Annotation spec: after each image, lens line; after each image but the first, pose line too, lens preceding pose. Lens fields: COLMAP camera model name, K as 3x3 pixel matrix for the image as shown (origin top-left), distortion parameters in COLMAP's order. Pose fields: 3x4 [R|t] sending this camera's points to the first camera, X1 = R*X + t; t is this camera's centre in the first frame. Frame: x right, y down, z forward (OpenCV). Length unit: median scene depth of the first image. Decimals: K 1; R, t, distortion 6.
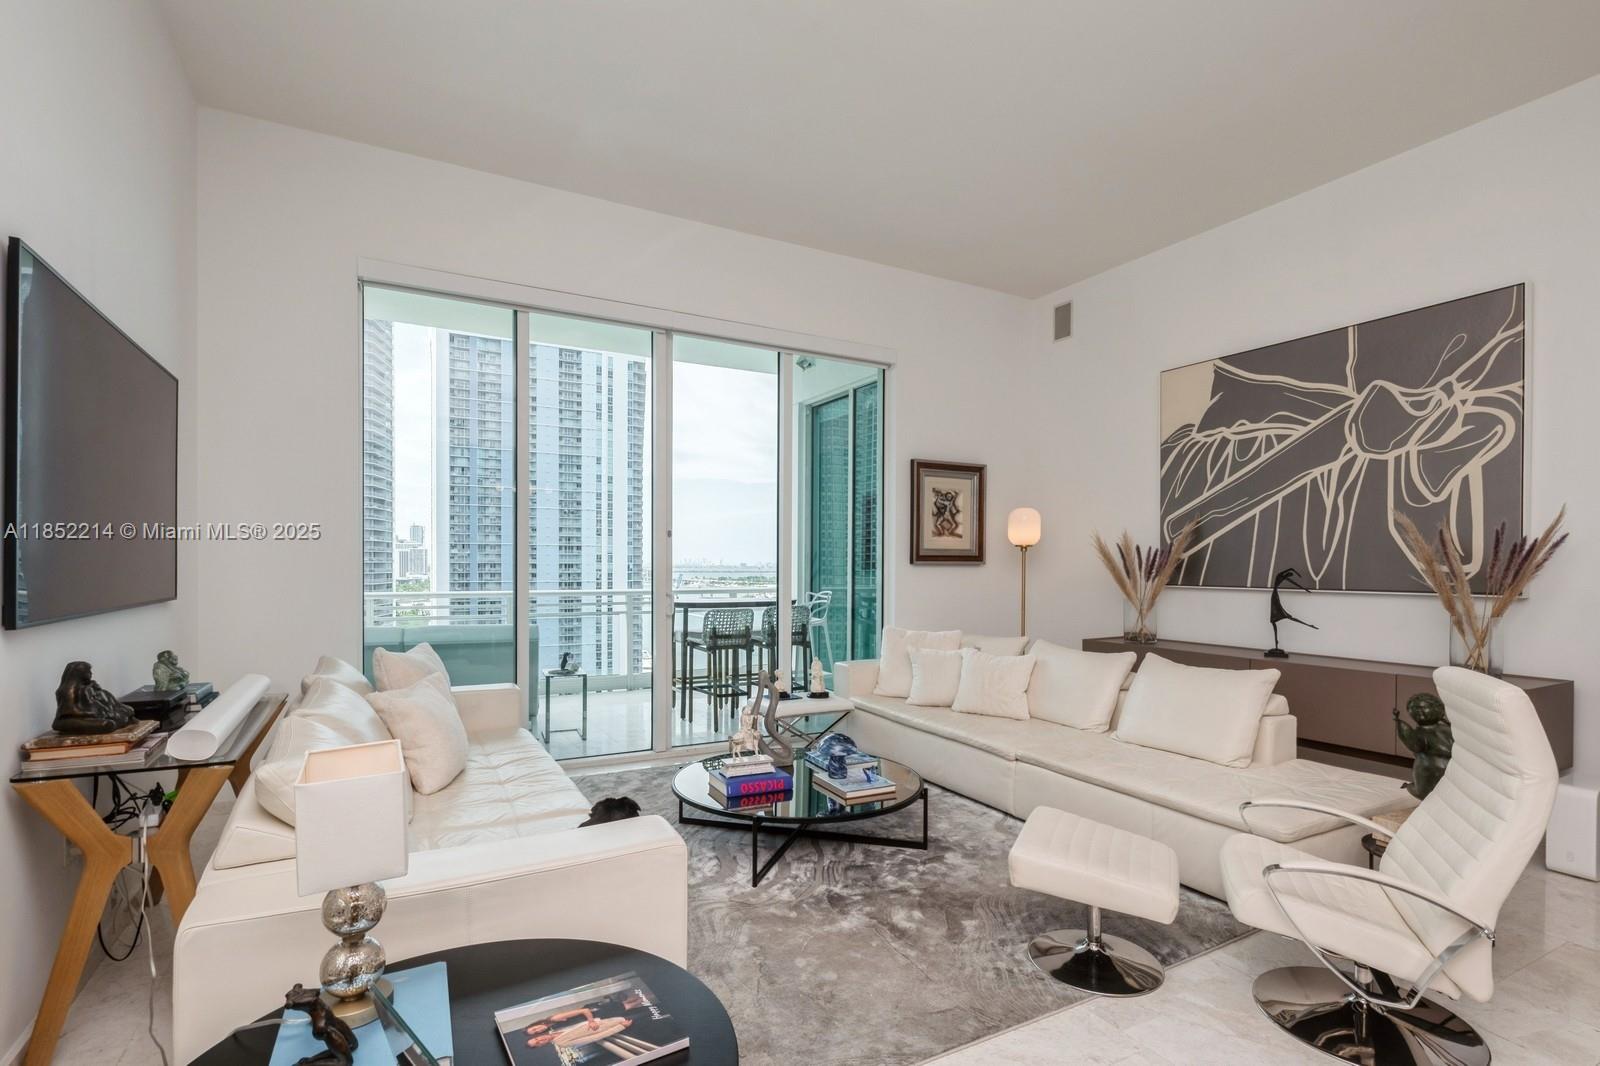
lens RADIAL K [[769.1, 0, 815.5], [0, 769.1, 574.3], [0, 0, 1]] dist [-0.003358, 0.001123]
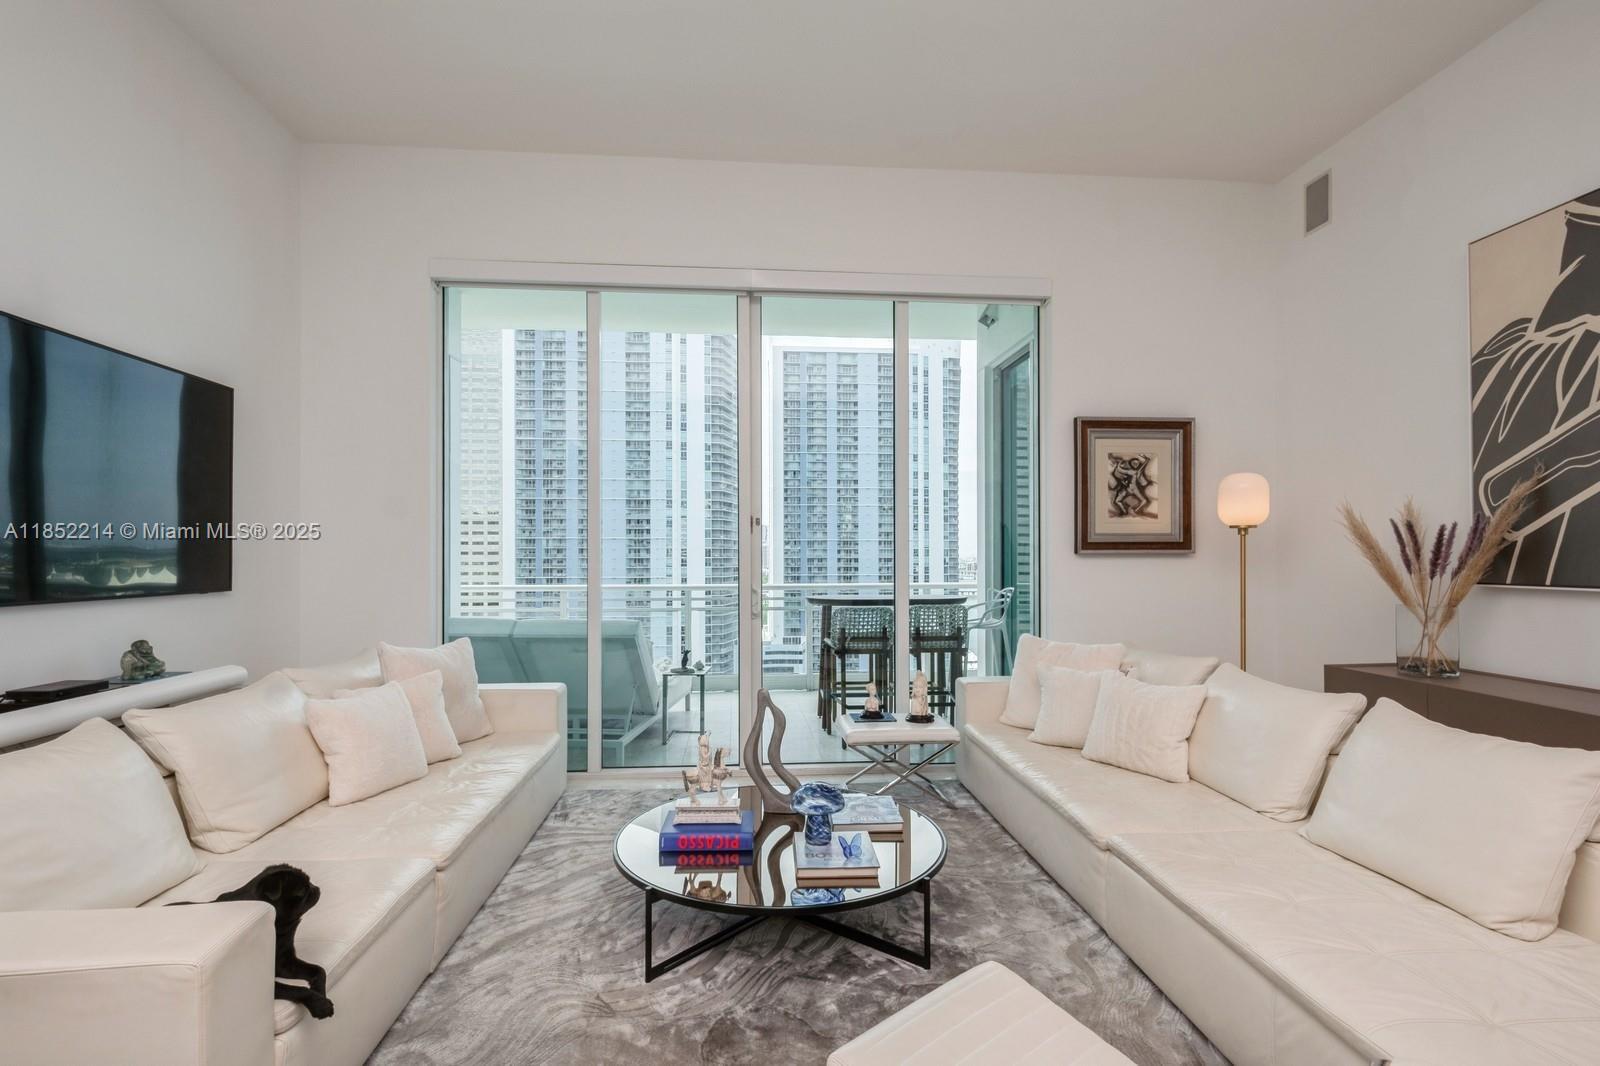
lens RADIAL K [[769.1, 0, 801.1], [0, 769.1, 550.0], [0, 0, 1]] dist [-0.003358, 0.001123]
pose [[0.908638, -0.010480, -0.417454, 0.186316], [0.000463, 0.999710, -0.024091, 0.001061], [0.417585, 0.021697, 0.908379, 0.182020]]
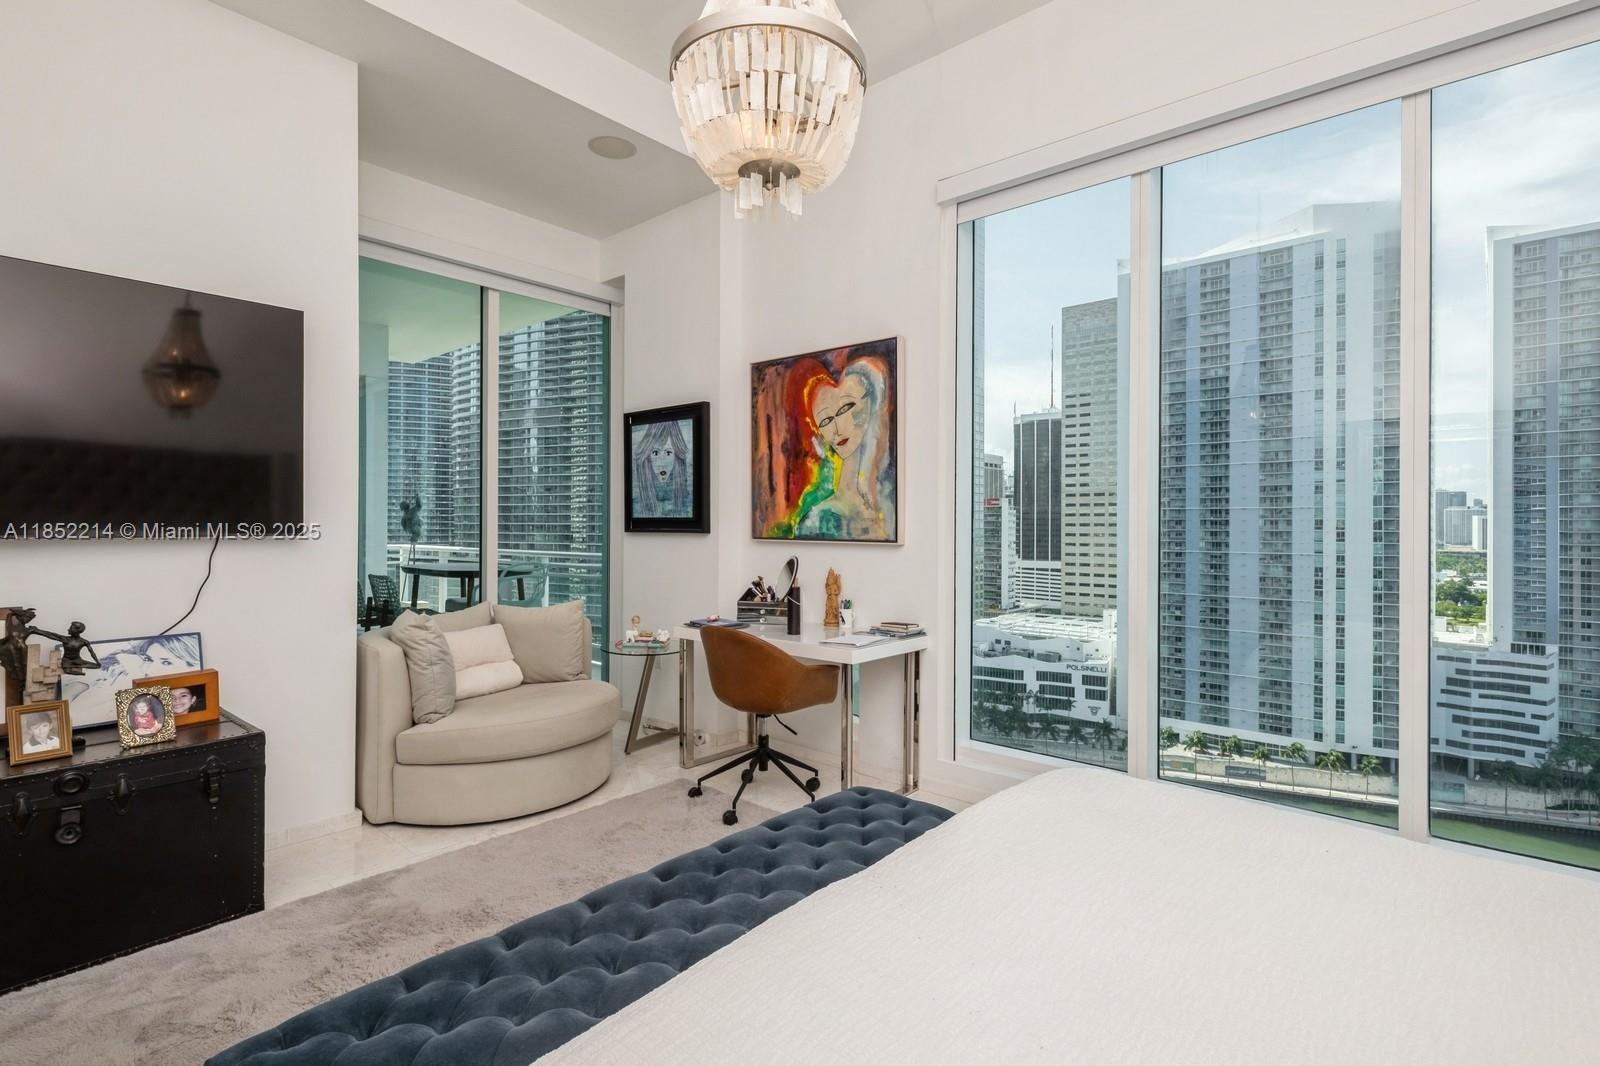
lens RADIAL K [[769.1, 0, 782.8], [0, 769.1, 527.3], [0, 0, 1]] dist [-0.003358, 0.001123]
pose [[0.313277, -0.003612, -0.949655, 0.986033], [-0.016267, 0.999826, -0.009169, -0.013243], [0.949523, 0.018320, 0.313163, 0.845702]]
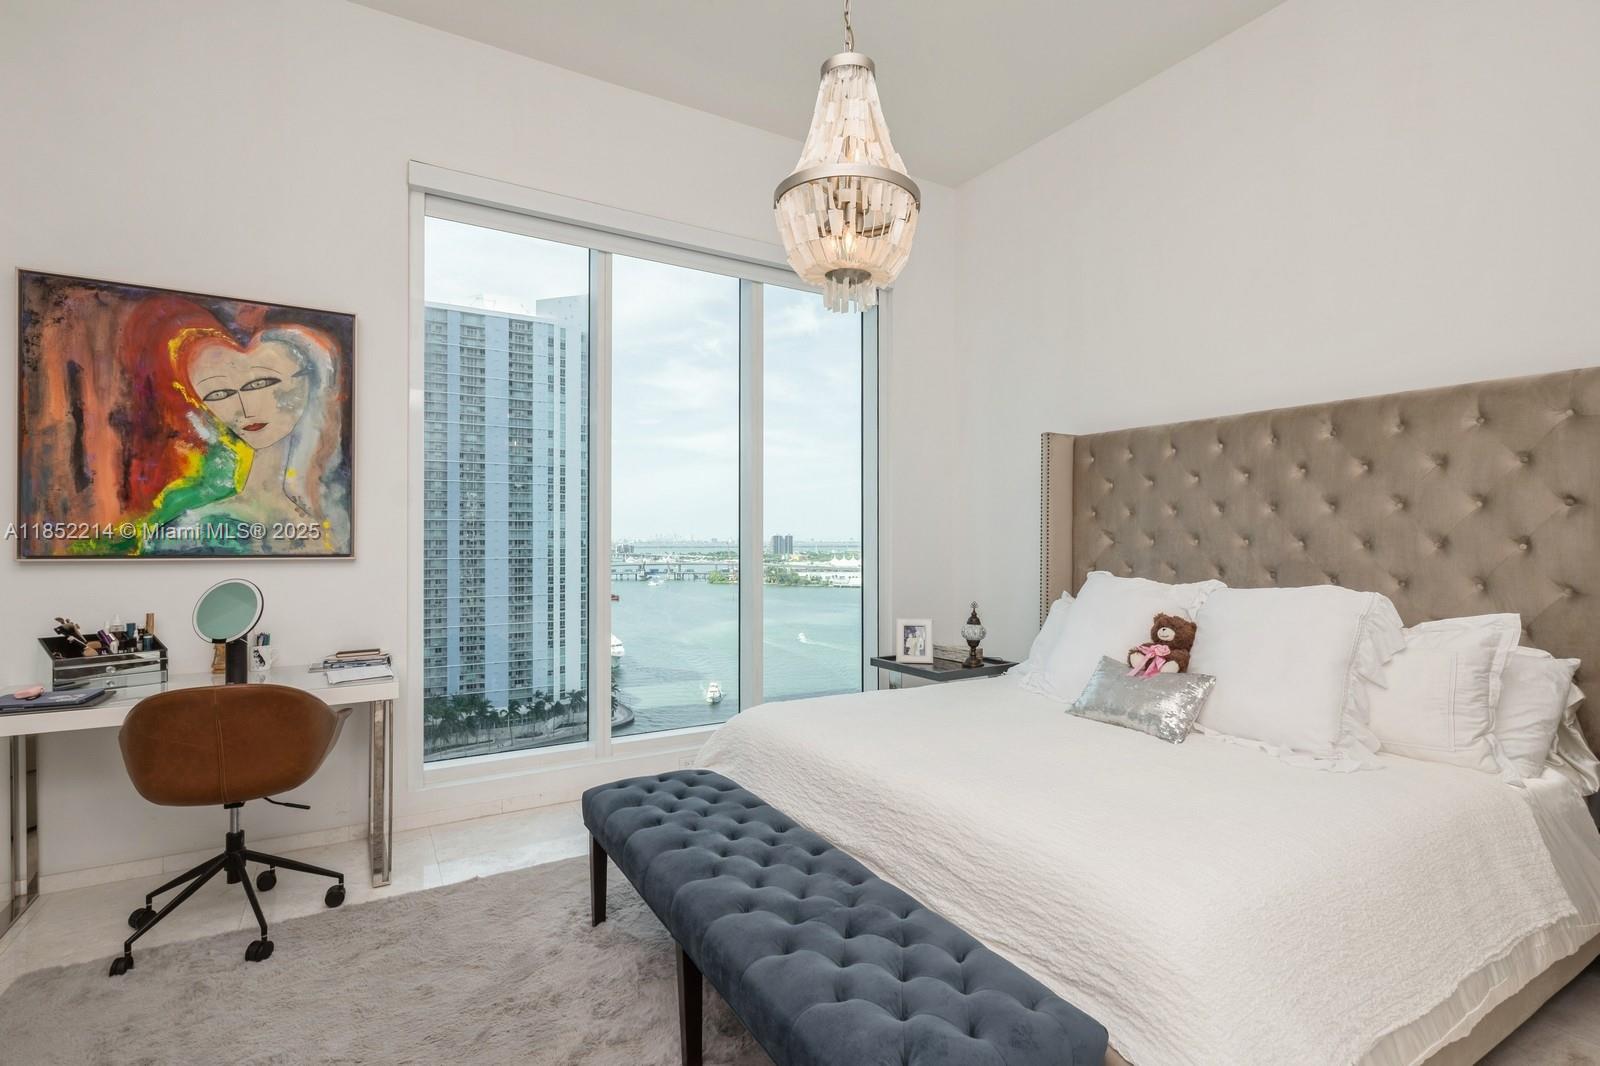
lens RADIAL K [[769.1, 0, 818.0], [0, 769.1, 534.7], [0, 0, 1]] dist [-0.003358, 0.001123]
pose [[0.999562, -0.005201, 0.029126, 0.718685], [0.005745, 0.999810, -0.018651, -0.011485], [-0.029024, 0.018810, 0.999402, 0.581894]]
